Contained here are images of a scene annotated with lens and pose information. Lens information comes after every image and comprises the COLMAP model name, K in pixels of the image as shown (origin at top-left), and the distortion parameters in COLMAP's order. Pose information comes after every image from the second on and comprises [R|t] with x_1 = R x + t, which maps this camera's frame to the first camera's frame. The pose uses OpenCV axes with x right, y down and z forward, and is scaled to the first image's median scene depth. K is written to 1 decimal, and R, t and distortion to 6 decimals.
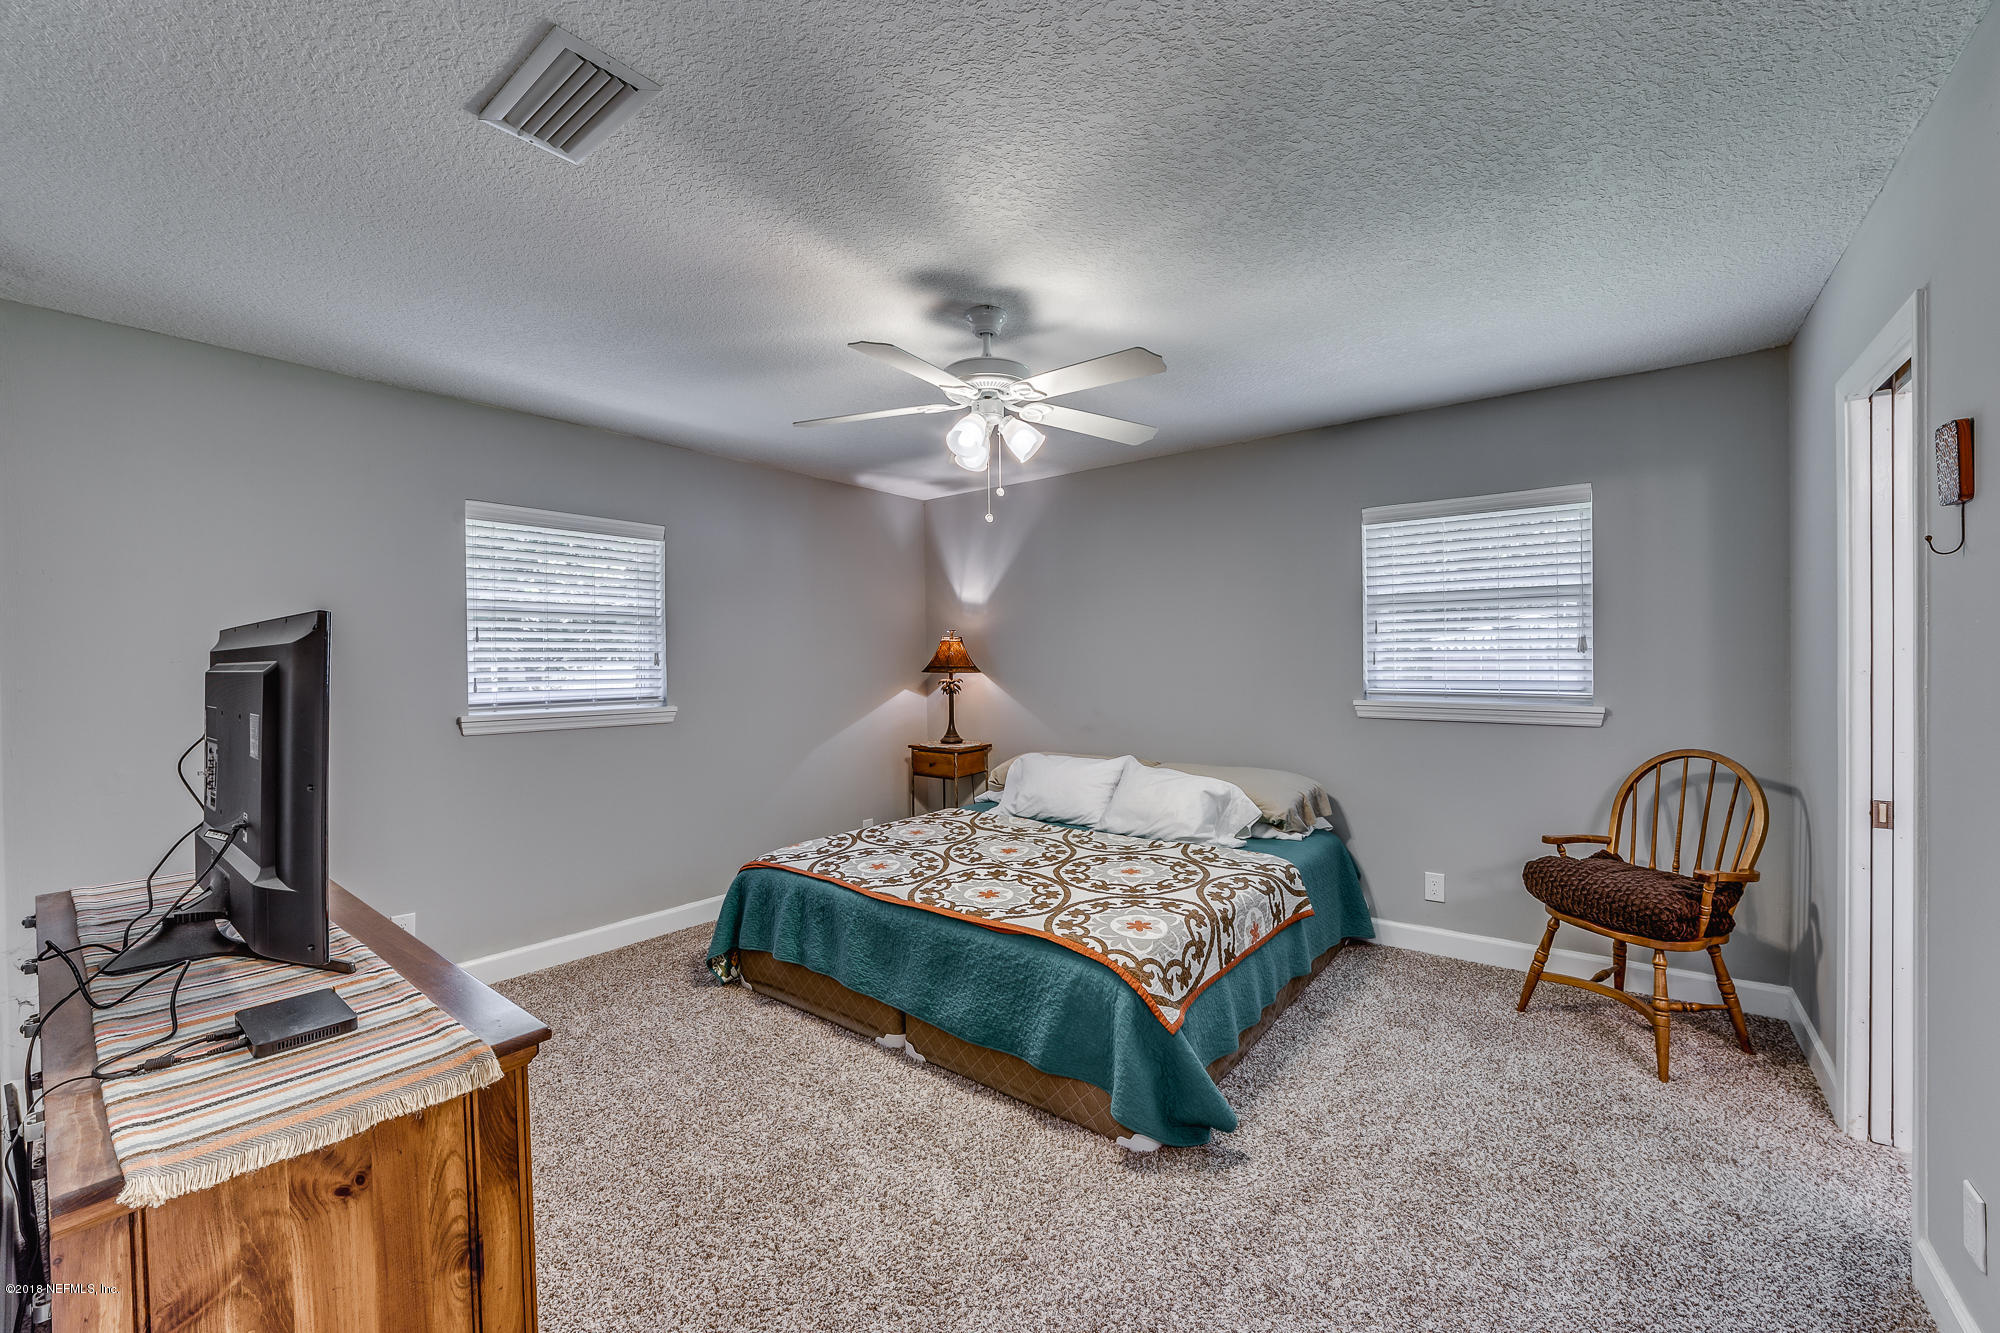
lens RADIAL K [[764.6, 0, 1003.1], [0, 764.6, 668.1], [0, 0, 1]] dist [-0.013667, 0.000109]
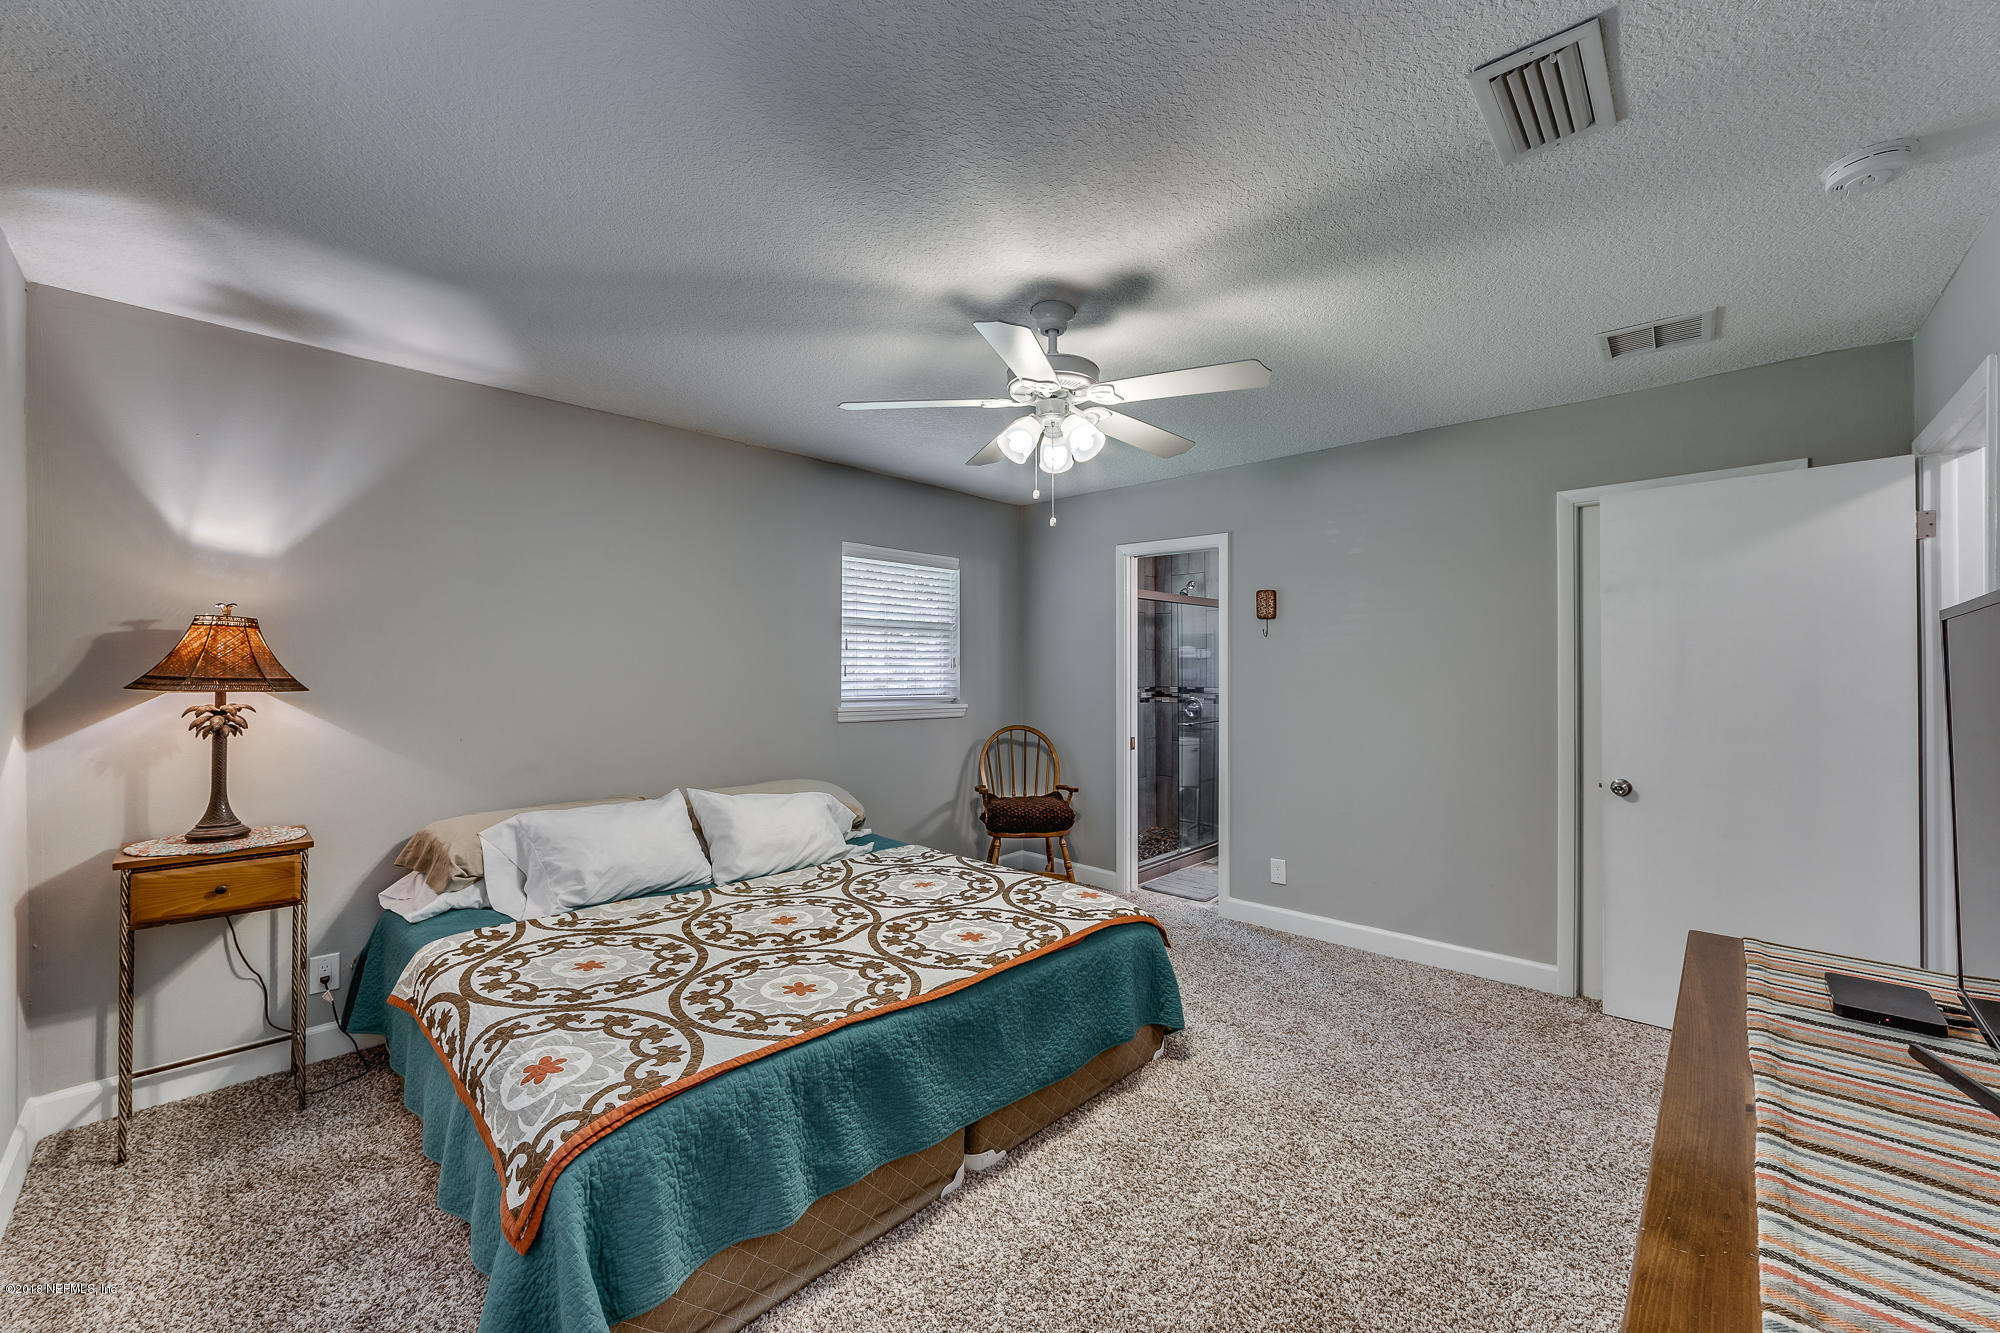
lens RADIAL K [[764.6, 0, 993.6], [0, 764.6, 670.1], [0, 0, 1]] dist [-0.013667, 0.000109]
pose [[0.124417, 0.011032, 0.992169, -0.825883], [0.006393, 0.999909, -0.011920, 0.001786], [-0.992209, 0.007826, 0.124335, 0.808692]]
